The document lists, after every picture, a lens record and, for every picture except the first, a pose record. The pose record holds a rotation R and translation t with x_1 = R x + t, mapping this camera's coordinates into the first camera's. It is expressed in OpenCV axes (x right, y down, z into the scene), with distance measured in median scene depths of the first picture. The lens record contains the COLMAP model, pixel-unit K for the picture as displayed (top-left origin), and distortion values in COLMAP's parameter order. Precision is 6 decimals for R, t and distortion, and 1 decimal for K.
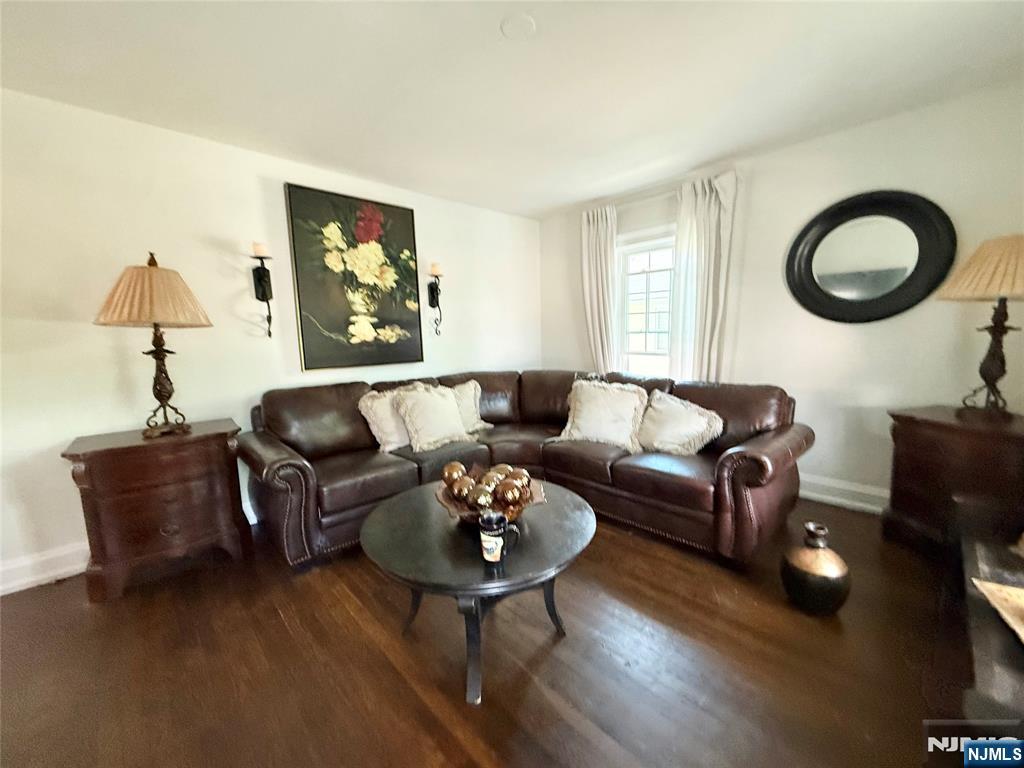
lens RADIAL K [[406.9, 0, 512.7], [0, 406.9, 386.0], [0, 0, 1]] dist [-0.001170, 0.000450]
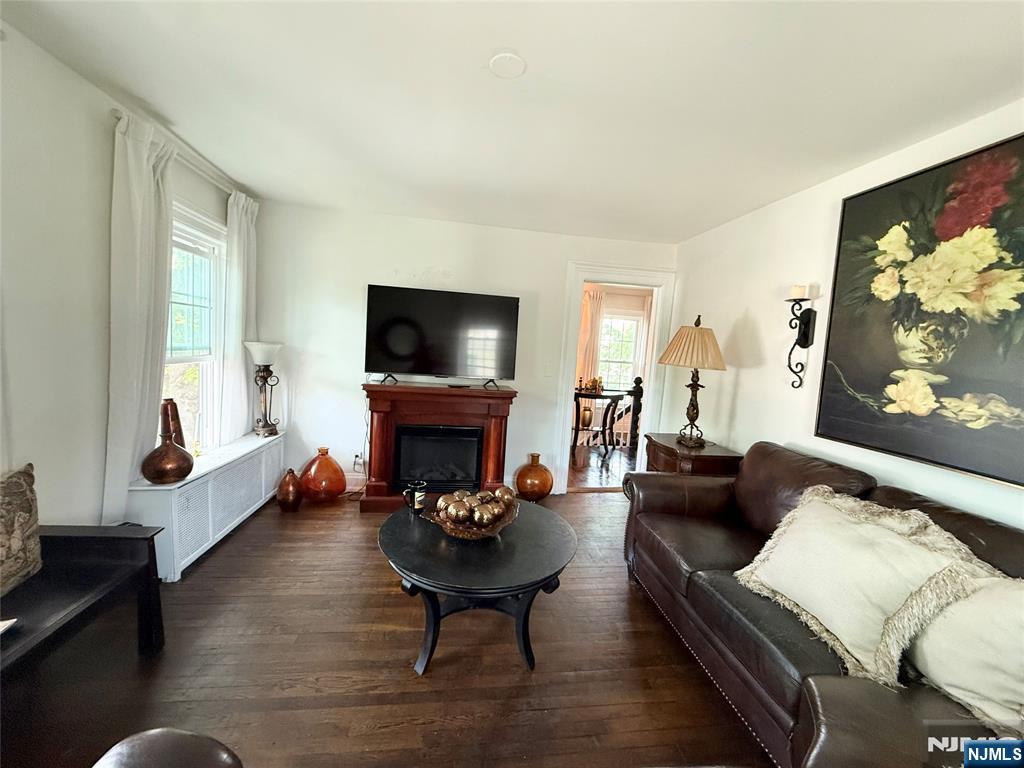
lens RADIAL K [[406.9, 0, 508.5], [0, 406.9, 384.5], [0, 0, 1]] dist [-0.001170, 0.000450]
pose [[-0.585324, 0.059290, -0.808629, 0.426942], [-0.160393, 0.969147, 0.187159, -0.170199], [0.794777, 0.239247, -0.557755, 0.882997]]
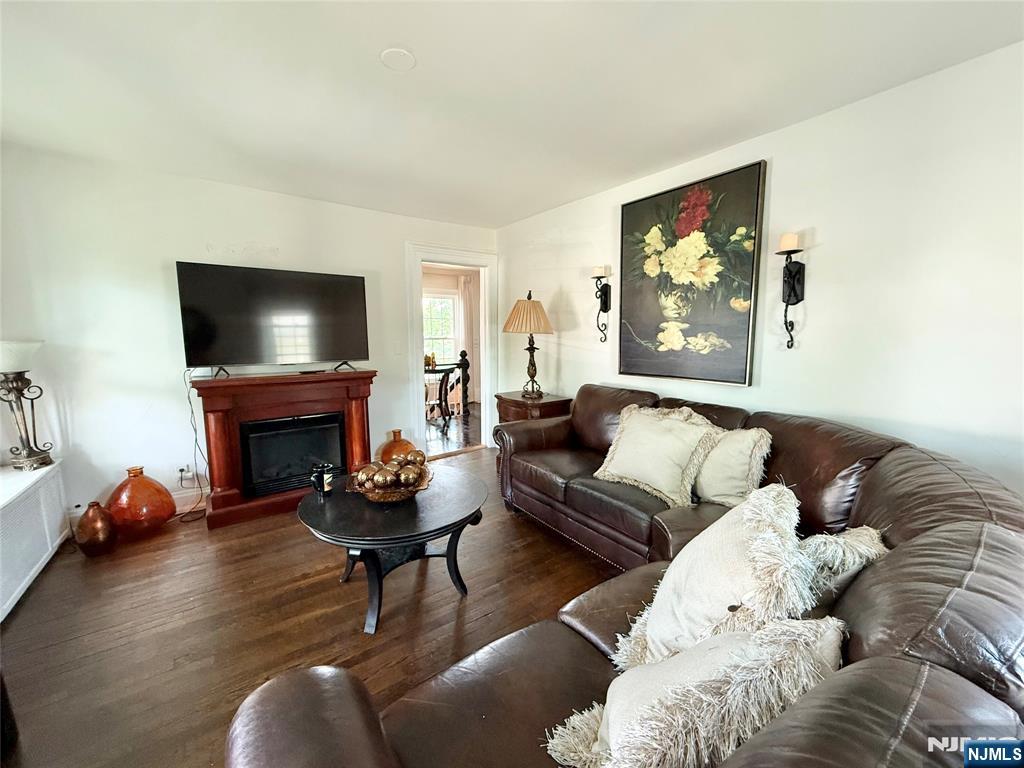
lens RADIAL K [[406.9, 0, 509.5], [0, 406.9, 384.8], [0, 0, 1]] dist [-0.001170, 0.000450]
pose [[-0.131934, 0.144779, -0.980629, 0.573771], [-0.126782, 0.978687, 0.161549, -0.137716], [0.983117, 0.145639, -0.110767, 0.780324]]
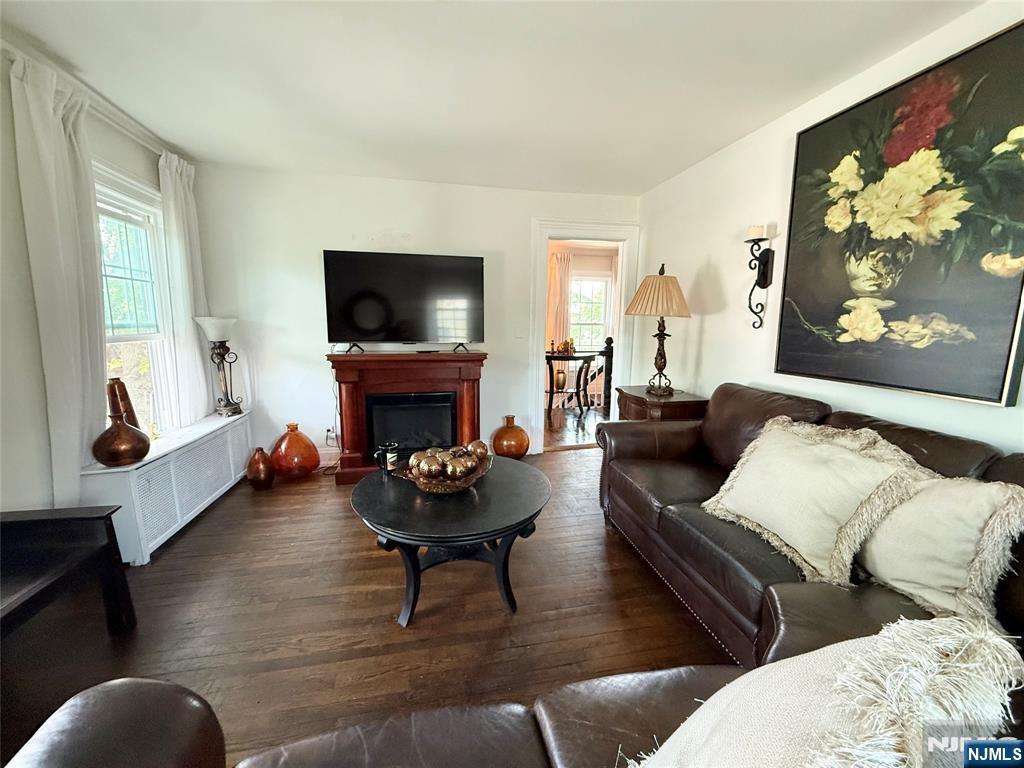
lens RADIAL K [[406.9, 0, 508.8], [0, 406.9, 384.6], [0, 0, 1]] dist [-0.001170, 0.000450]
pose [[-0.530870, 0.147433, -0.834530, 0.415487], [-0.111265, 0.964101, 0.241102, -0.137861], [0.840118, 0.220848, -0.495408, 0.898586]]
